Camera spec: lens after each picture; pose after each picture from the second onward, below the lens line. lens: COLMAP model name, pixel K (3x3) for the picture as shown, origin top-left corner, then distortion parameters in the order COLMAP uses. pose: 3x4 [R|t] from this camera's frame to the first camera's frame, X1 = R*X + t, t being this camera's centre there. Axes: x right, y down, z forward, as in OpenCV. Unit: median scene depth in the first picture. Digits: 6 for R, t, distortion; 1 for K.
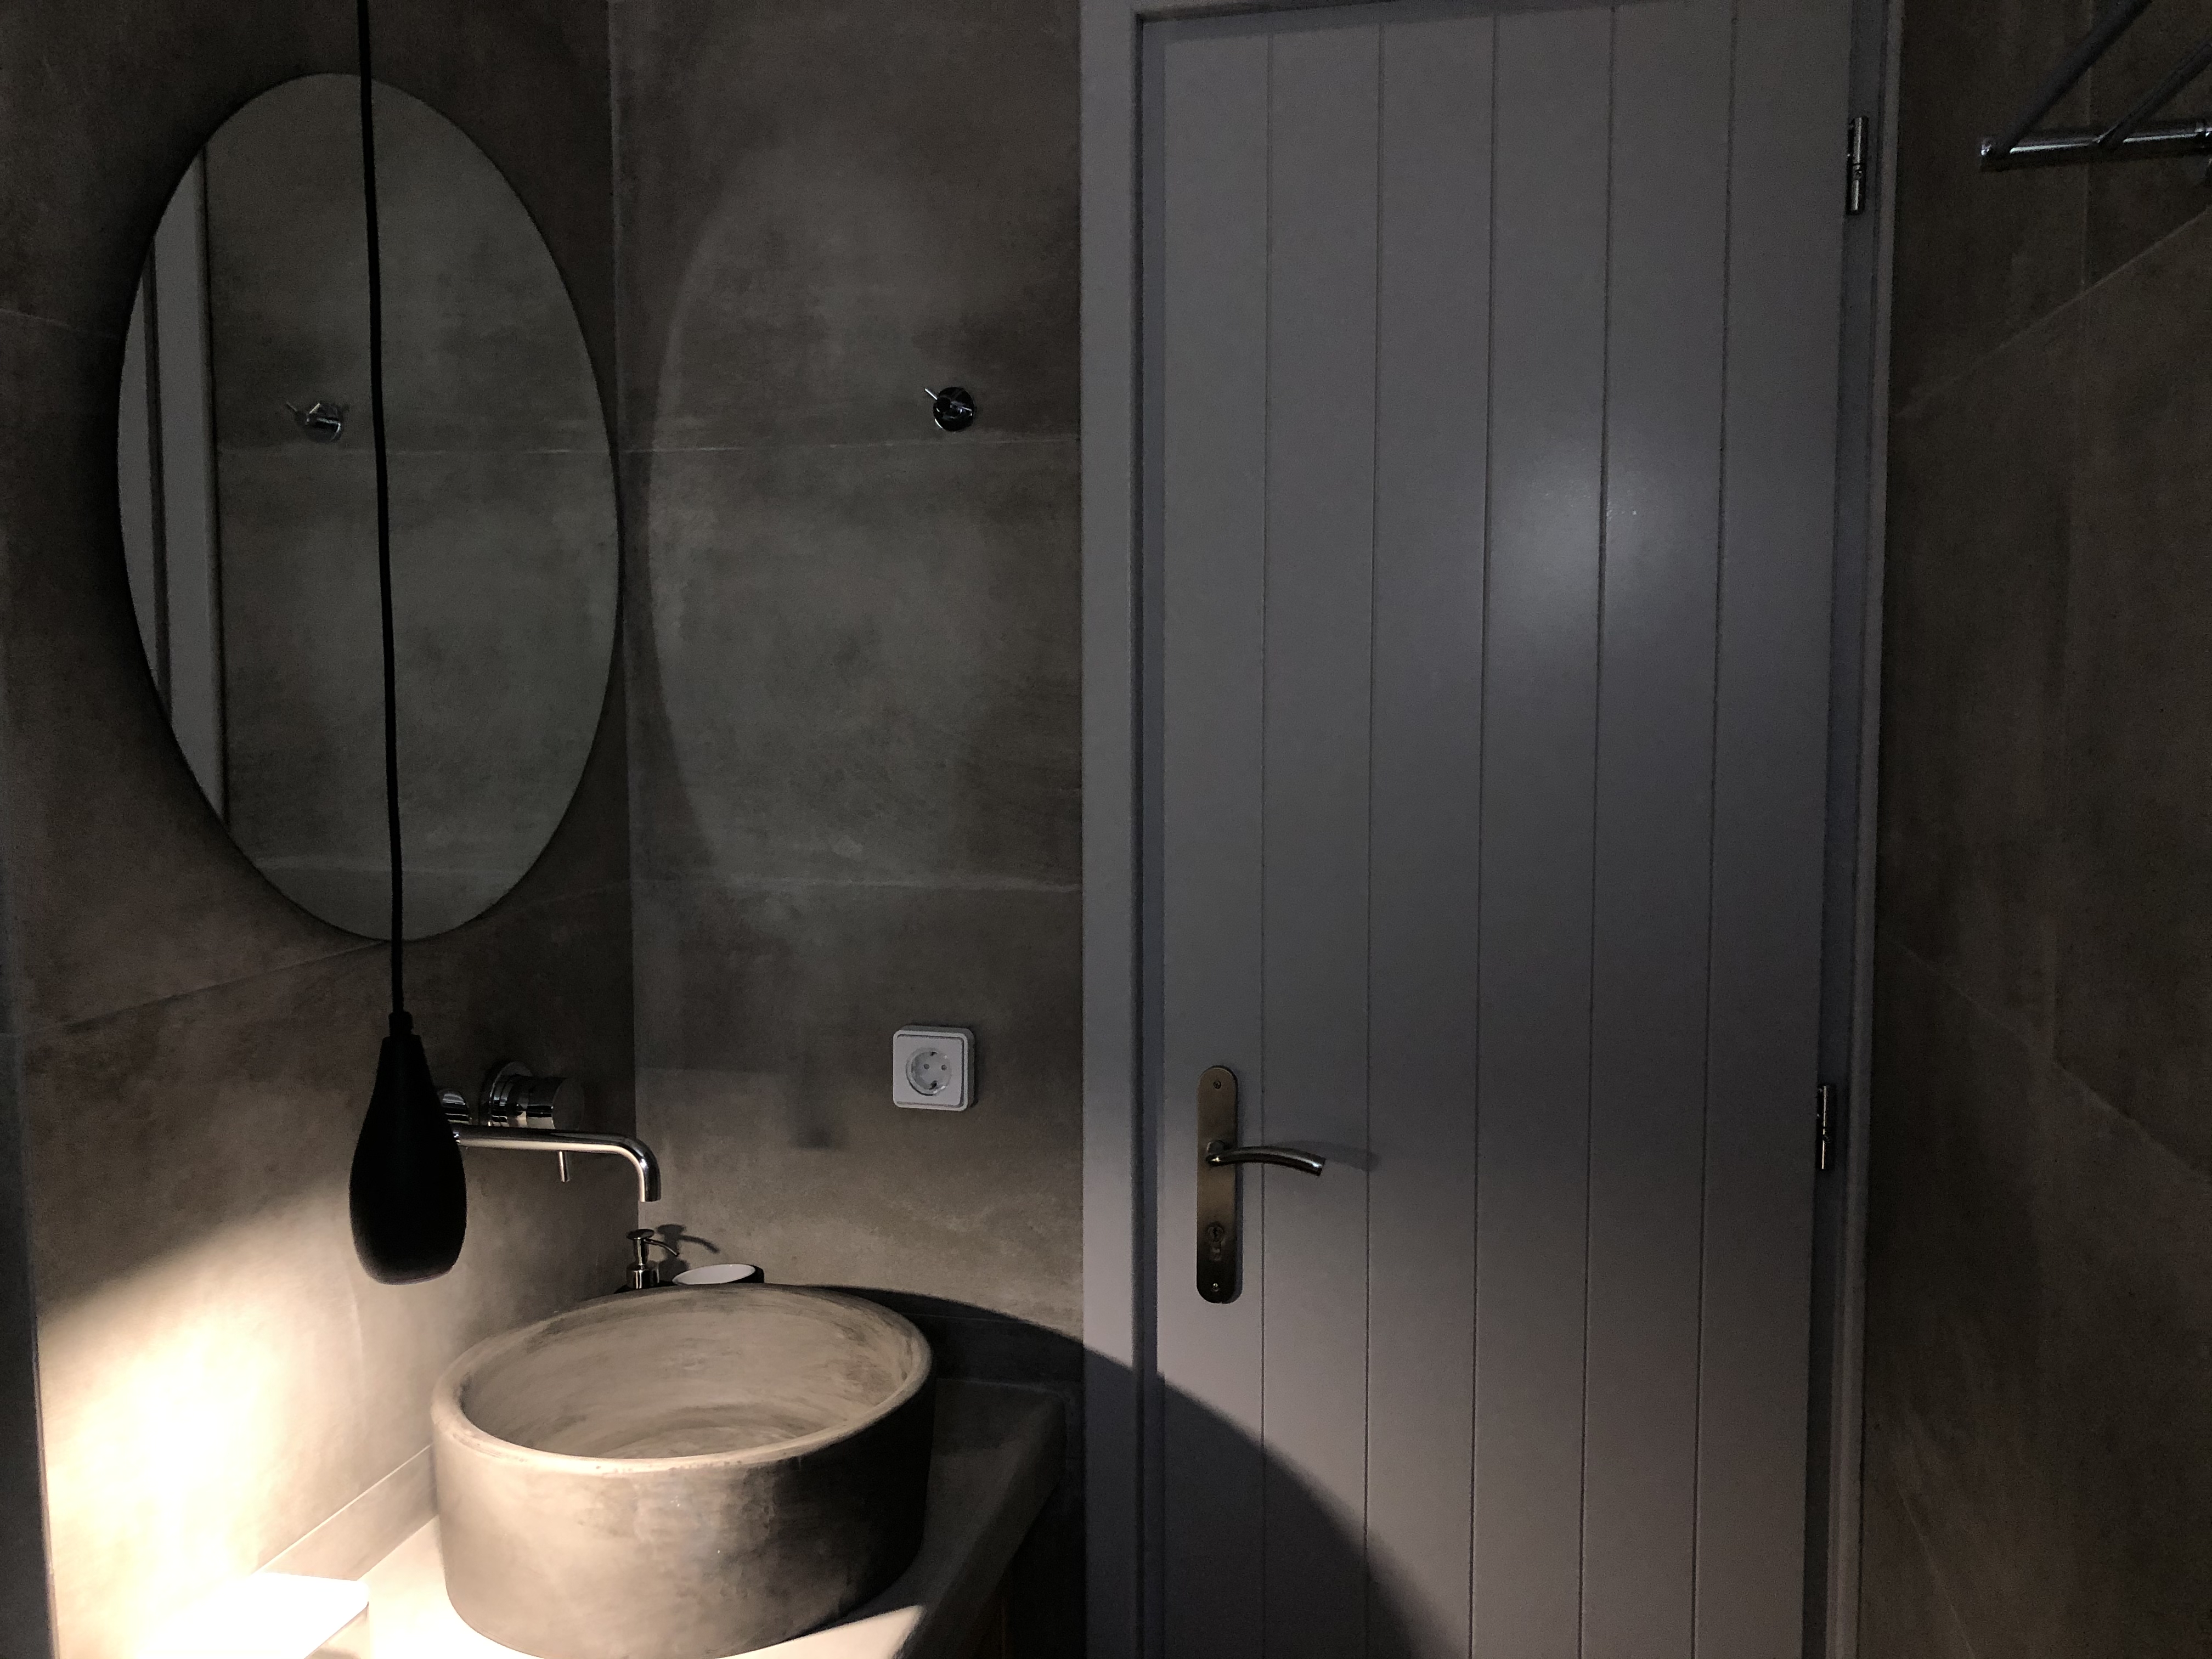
lens RADIAL K [[1835.7, 0, 1119.0], [0, 1835.7, 793.4], [0, 0, 1]] dist [0.016793, 0.000069]
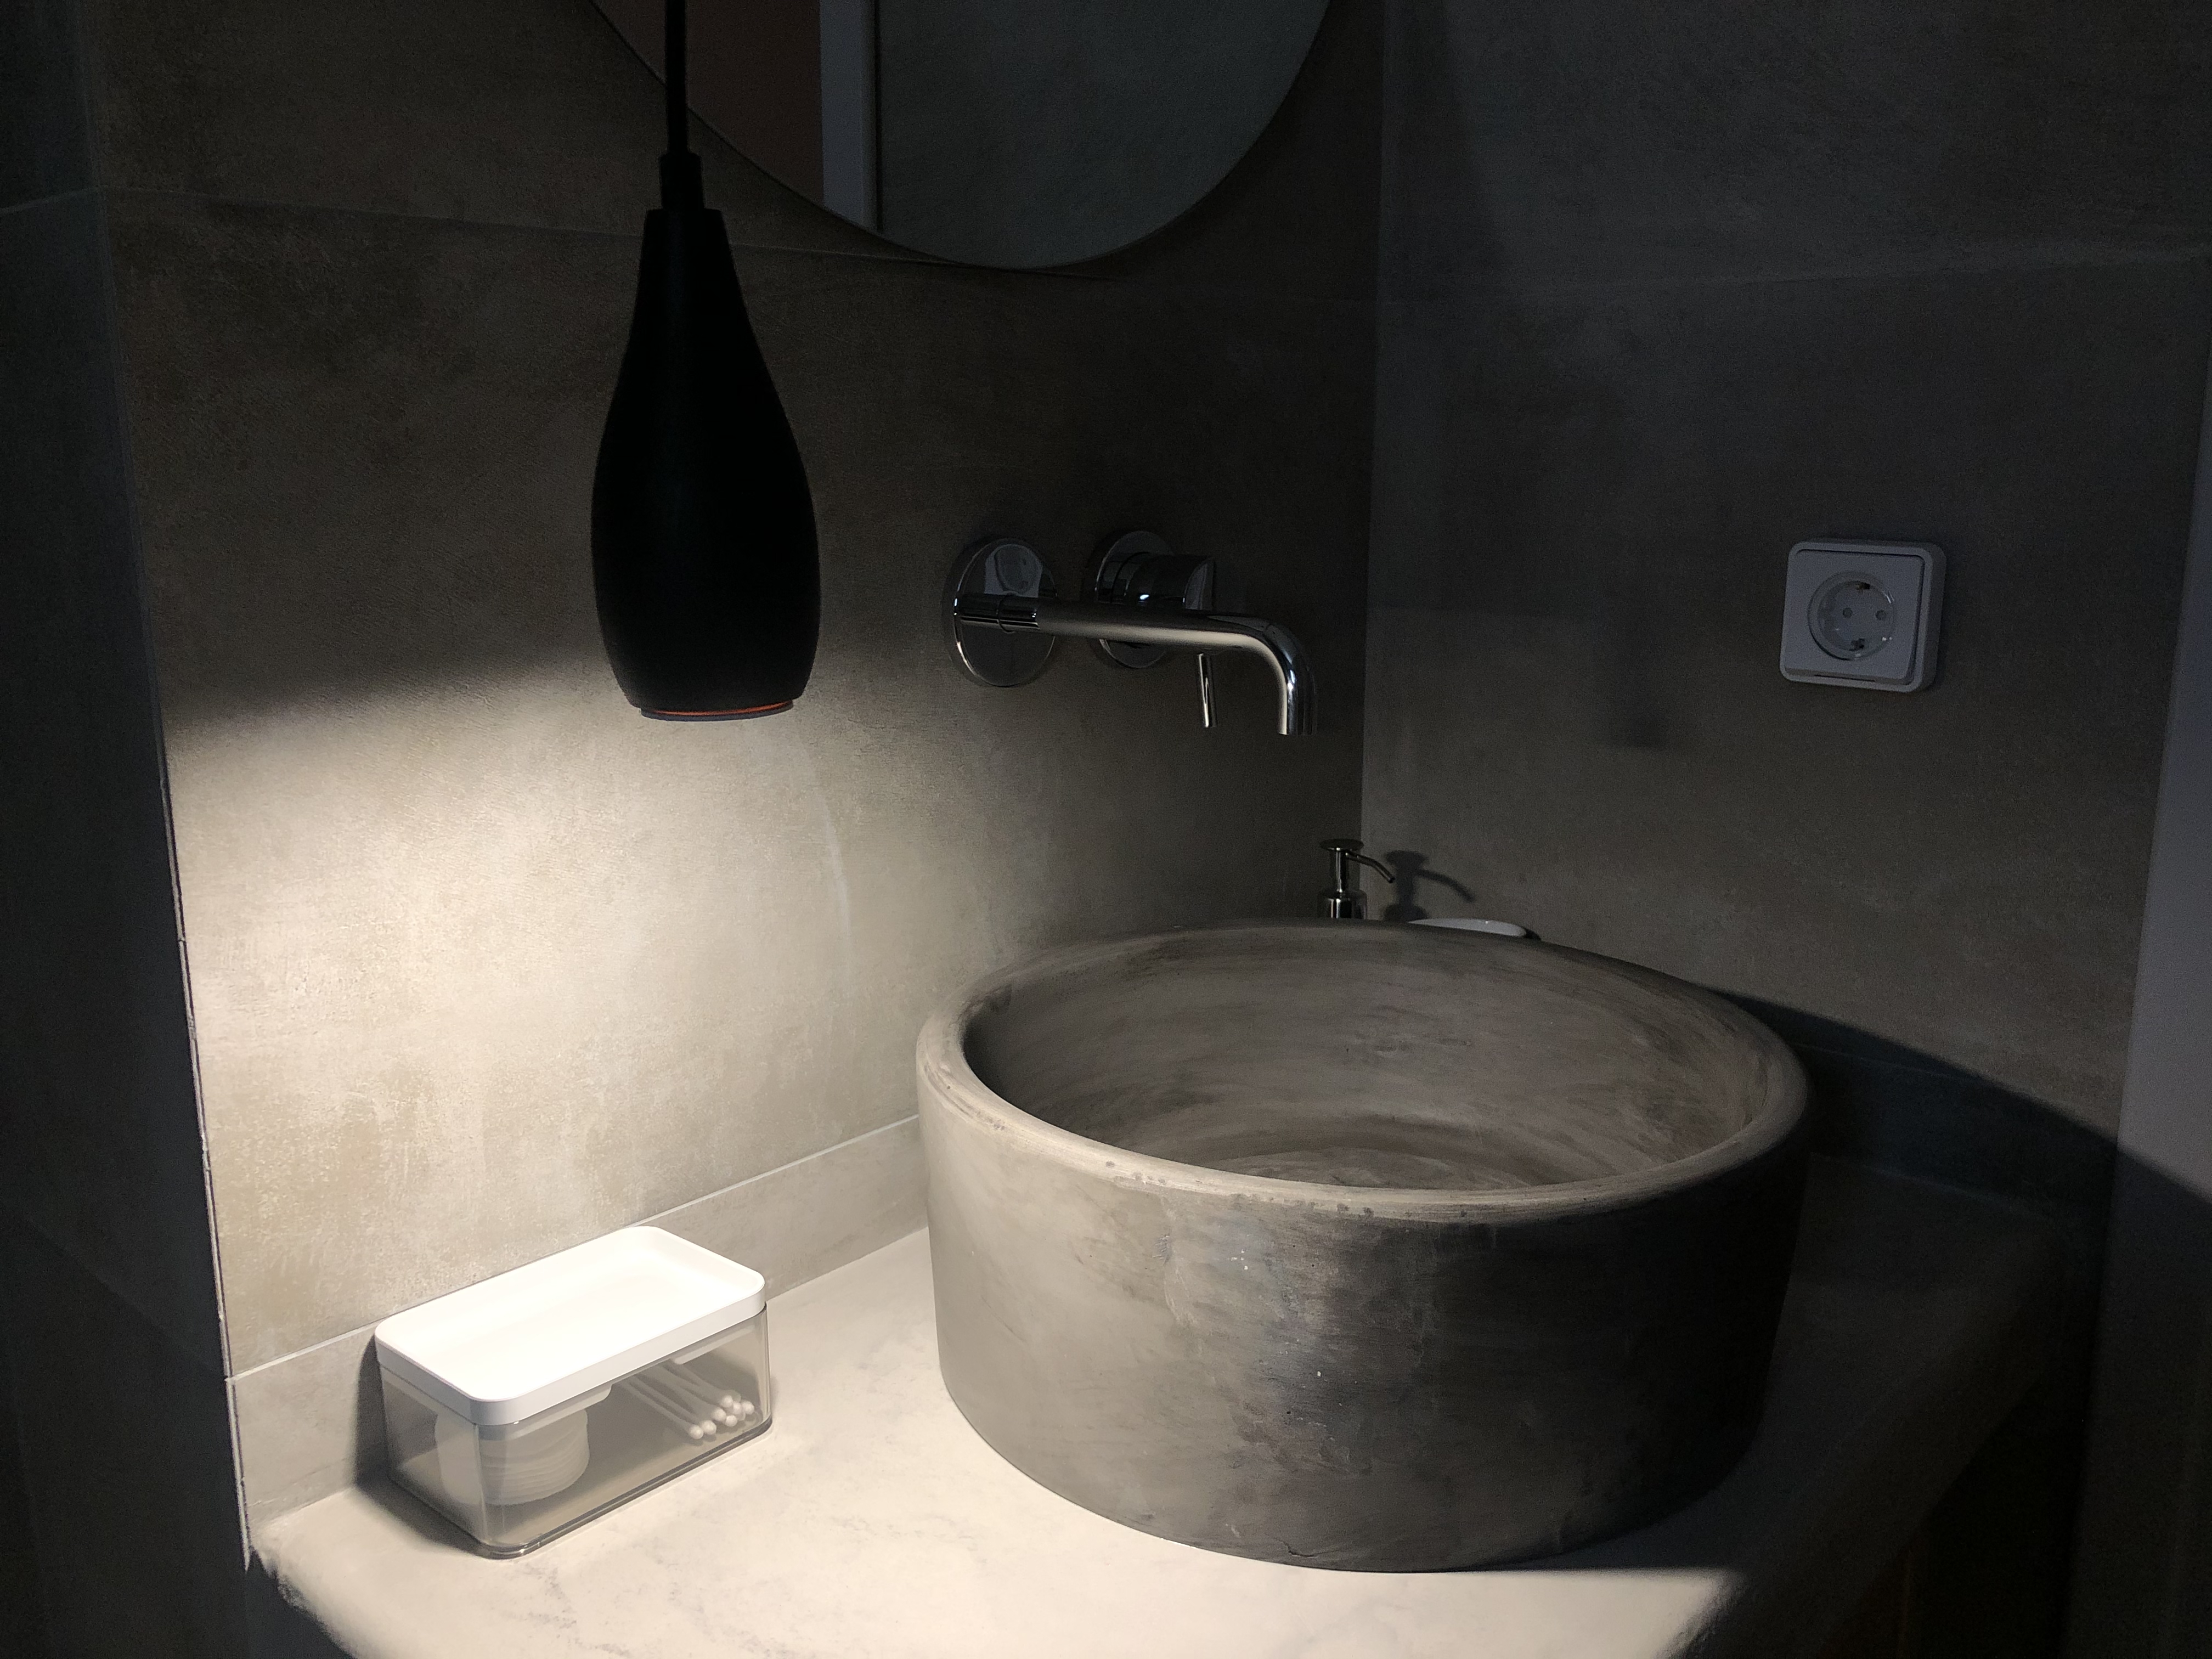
lens RADIAL K [[1835.7, 0, 1119.0], [0, 1835.7, 793.4], [0, 0, 1]] dist [0.016793, 0.000069]
pose [[0.880522, 0.095977, -0.464188, -0.039075], [-0.040229, 0.990884, 0.128569, 0.156438], [0.472296, -0.094534, 0.876356, 0.446354]]
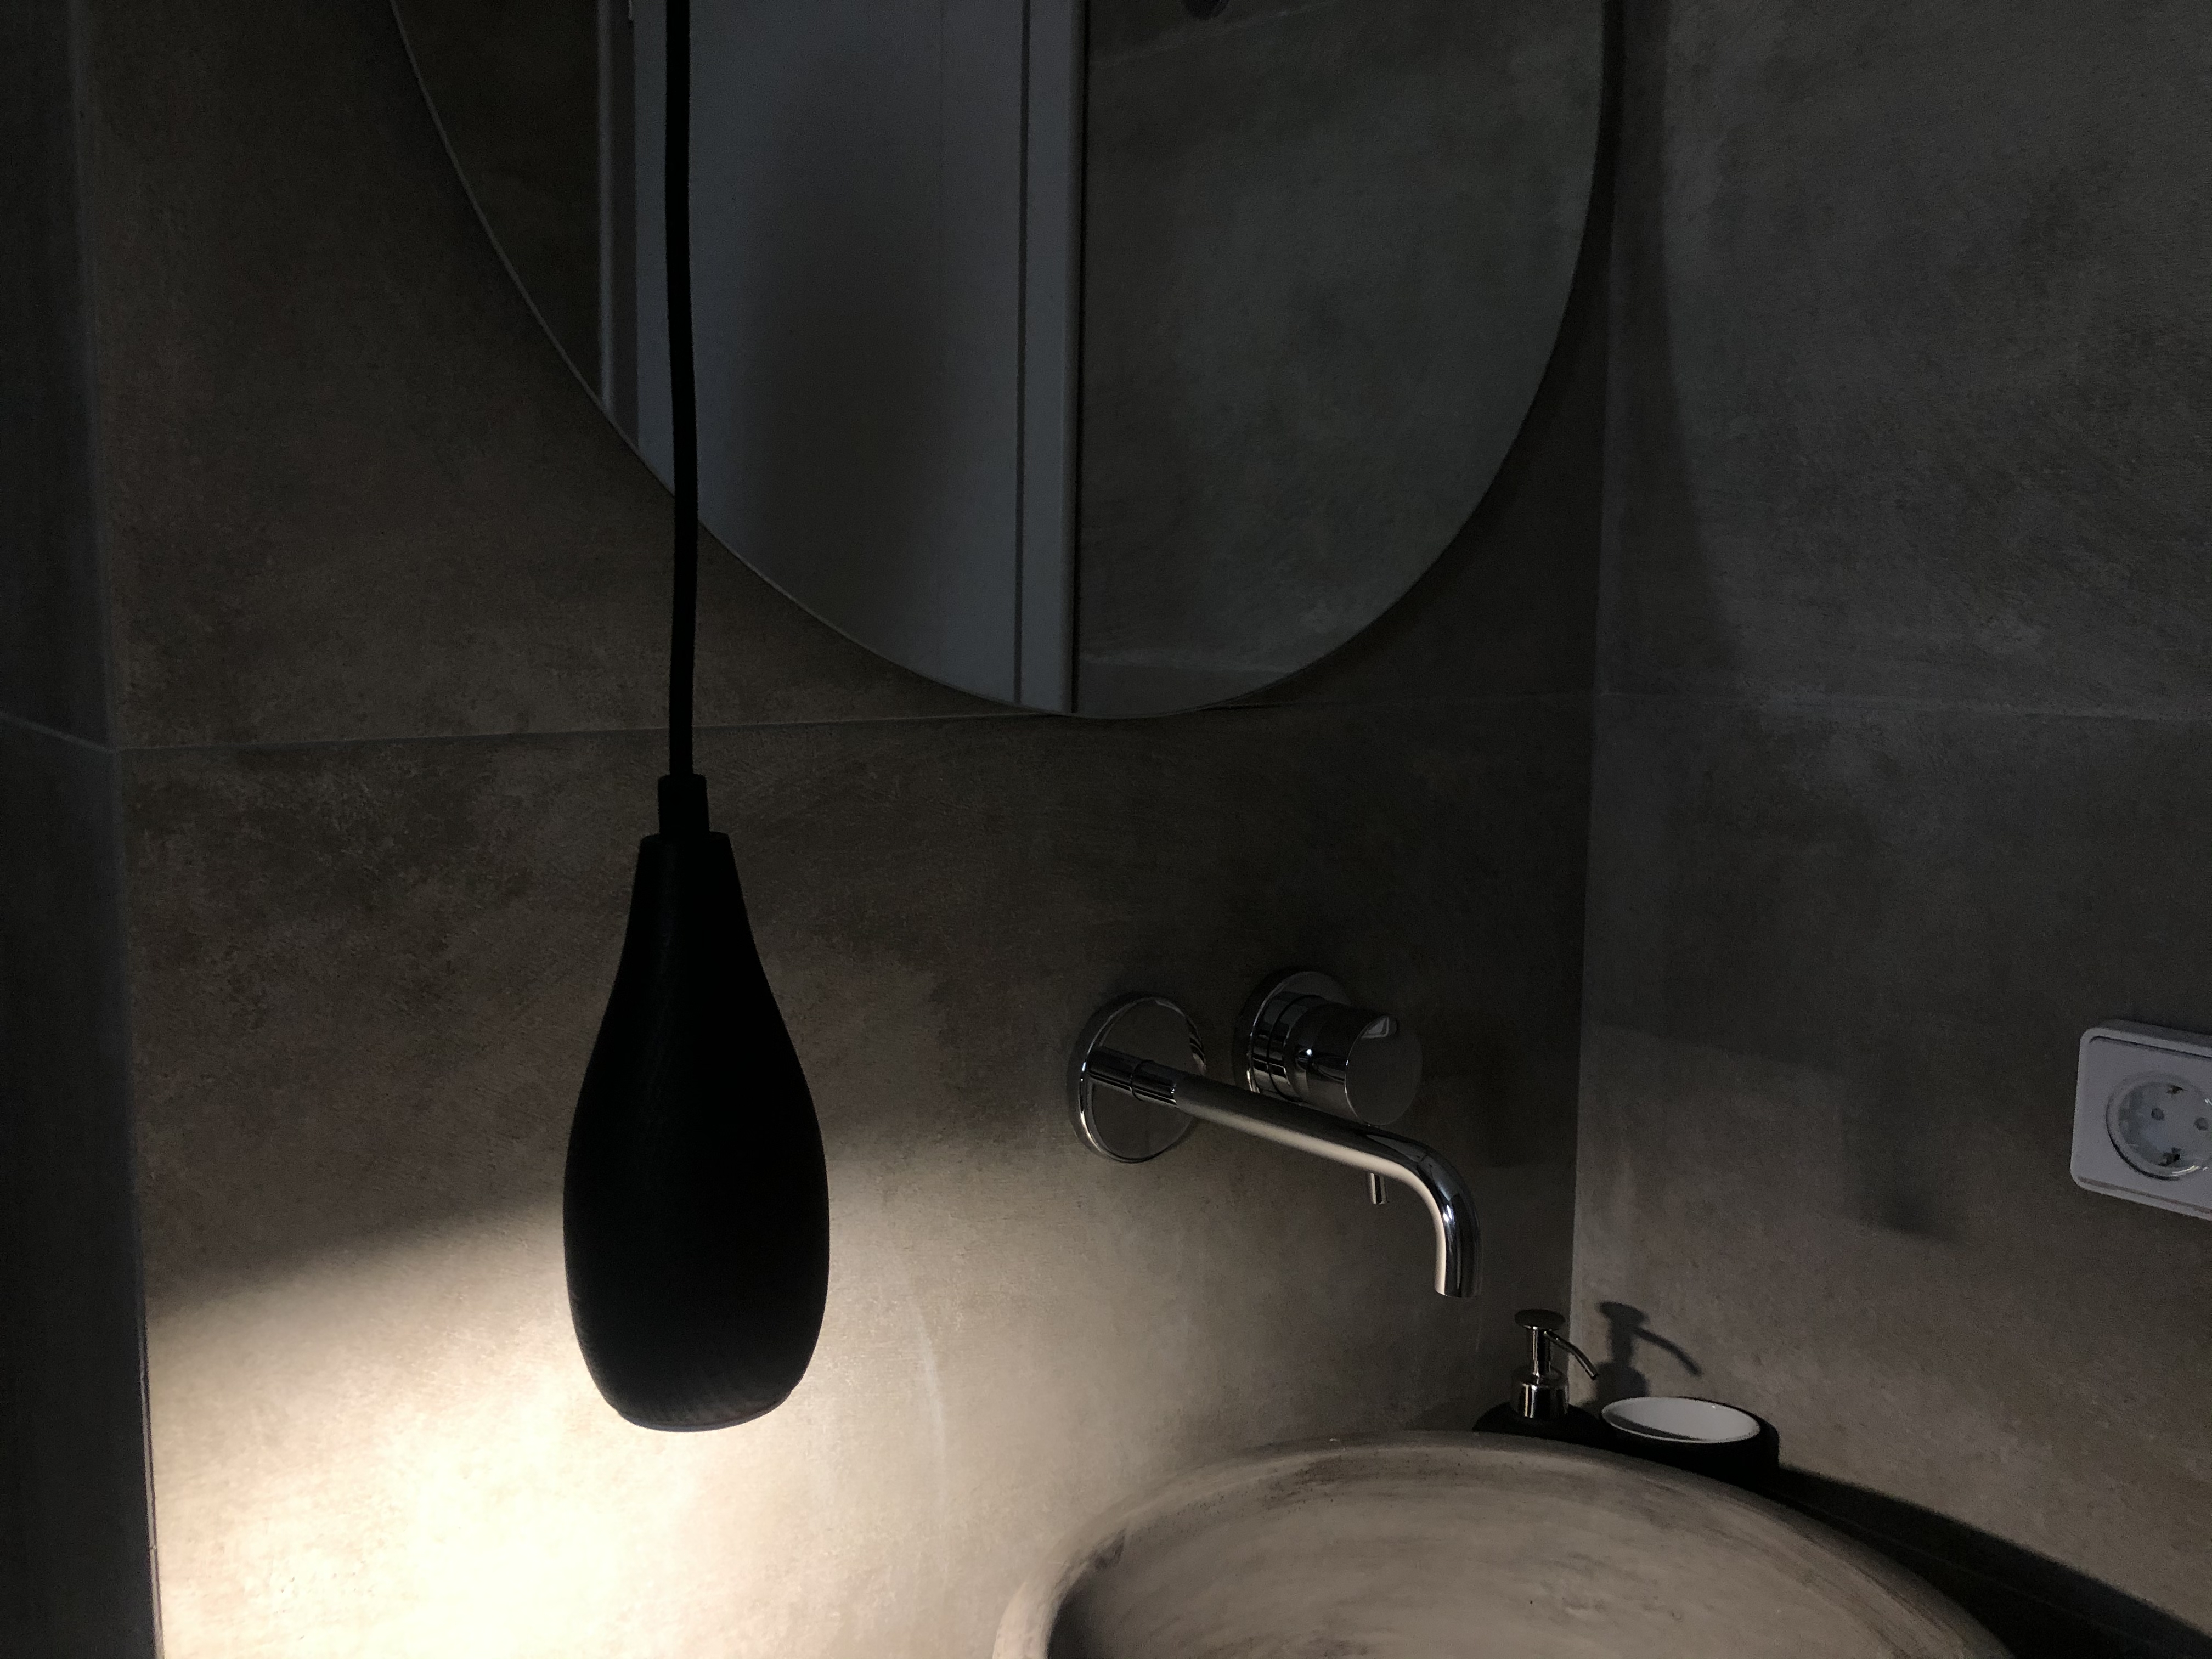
lens RADIAL K [[1835.7, 0, 1119.0], [0, 1835.7, 793.4], [0, 0, 1]] dist [0.016793, 0.000069]
pose [[0.799154, 0.077028, -0.596171, -0.047751], [-0.062598, 0.997028, 0.044908, 0.070845], [0.597858, 0.001431, 0.801601, 0.523985]]
